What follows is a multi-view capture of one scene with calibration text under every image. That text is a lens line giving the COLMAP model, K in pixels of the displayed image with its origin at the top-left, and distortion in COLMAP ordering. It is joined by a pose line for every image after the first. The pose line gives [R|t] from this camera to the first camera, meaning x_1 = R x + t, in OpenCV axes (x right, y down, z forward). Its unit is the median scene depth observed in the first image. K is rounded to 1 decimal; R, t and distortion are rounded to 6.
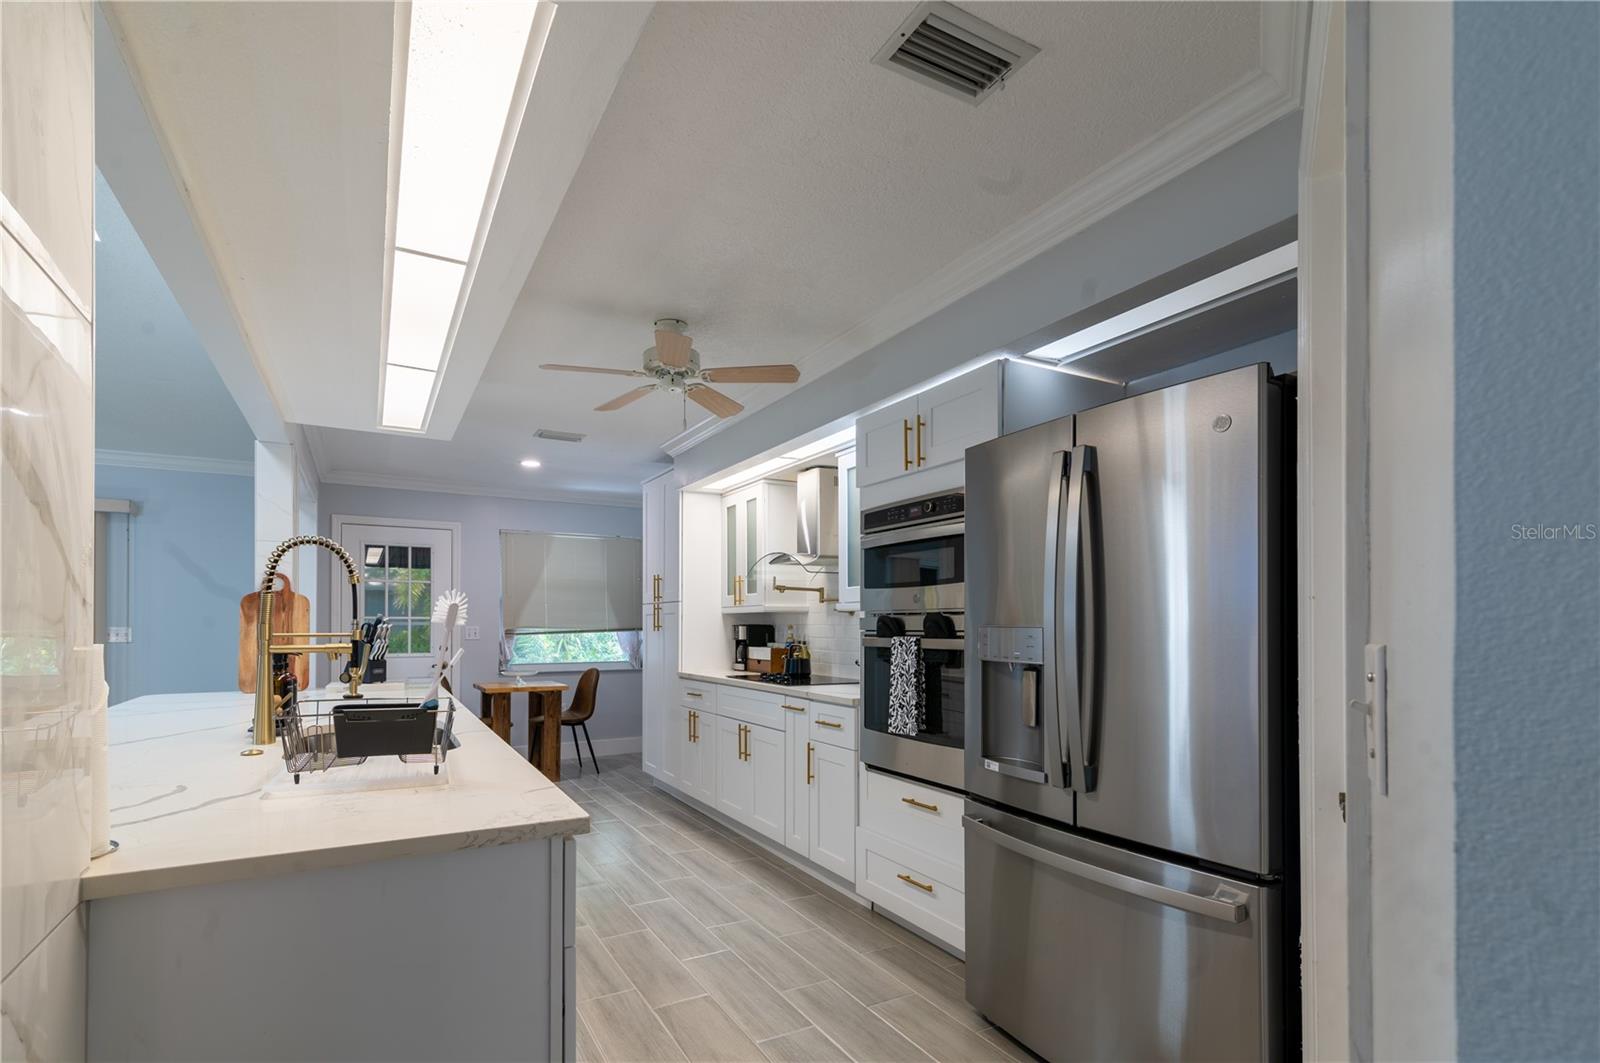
lens RADIAL K [[753.4, 0, 774.6], [0, 753.4, 626.6], [0, 0, 1]] dist [0.000622, 0.000014]
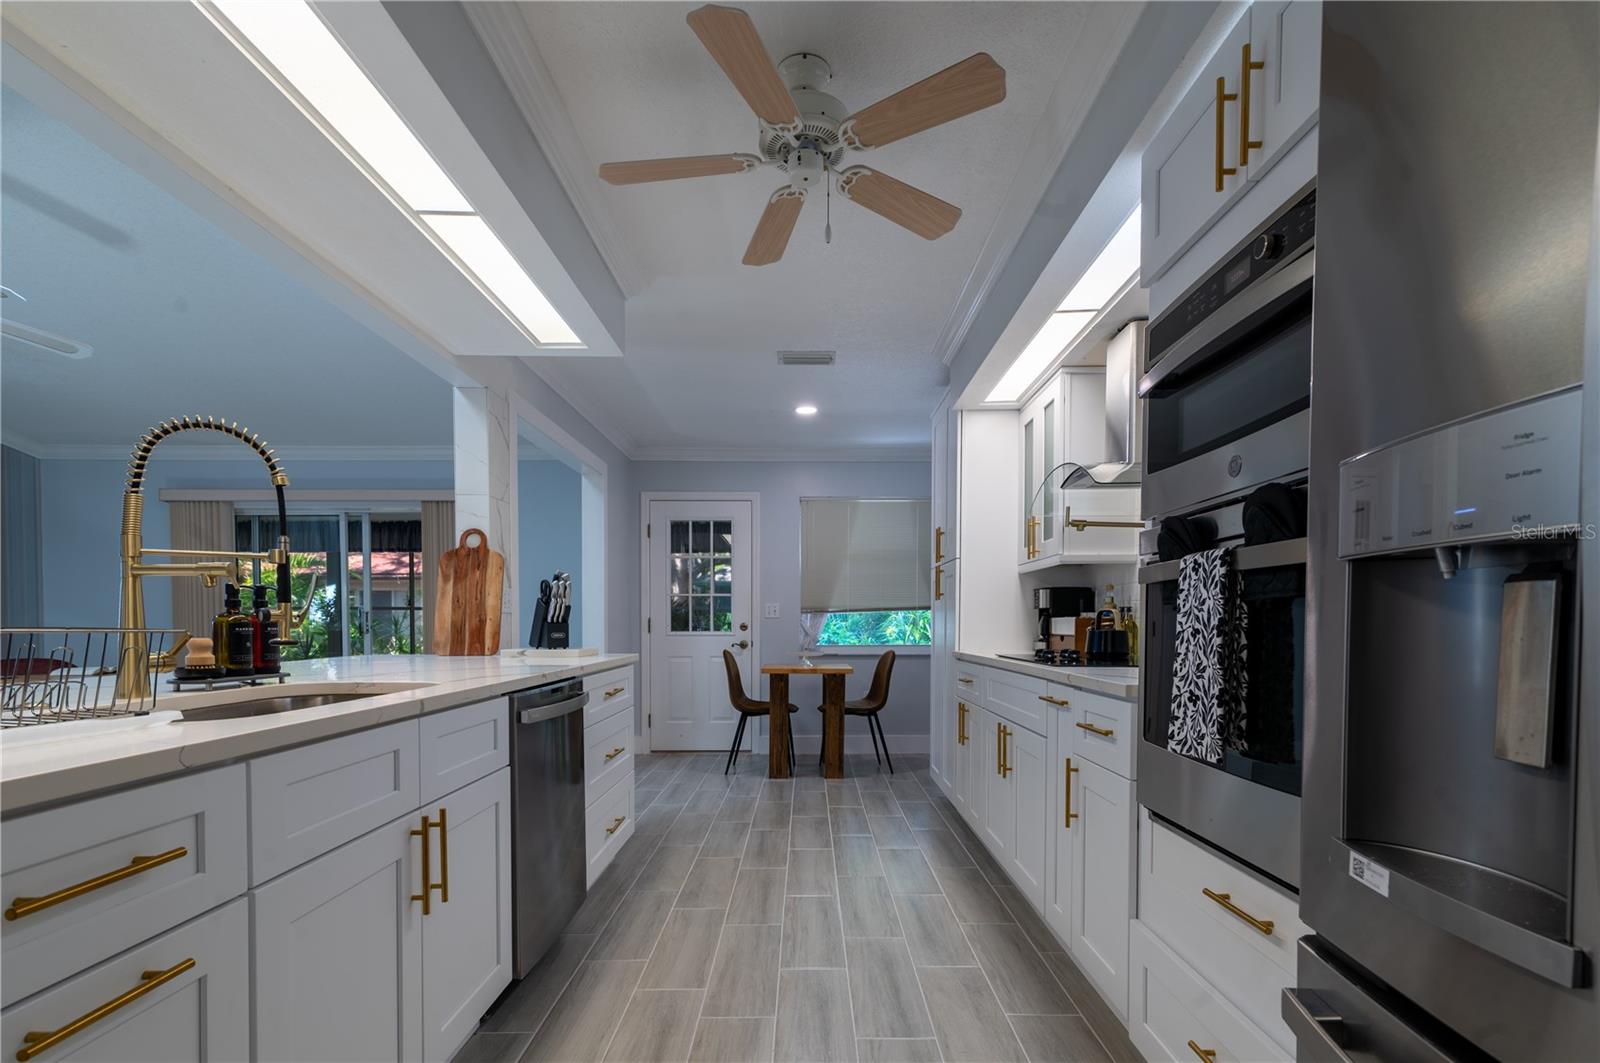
lens RADIAL K [[754.0, 0, 805.4], [0, 754.0, 646.4], [0, 0, 1]] dist [0.004794, 0.000063]
pose [[0.880265, 0.014004, -0.474276, 0.138200], [-0.000439, 0.999588, 0.028699, 0.046297], [0.474483, -0.025054, 0.879908, 0.362993]]
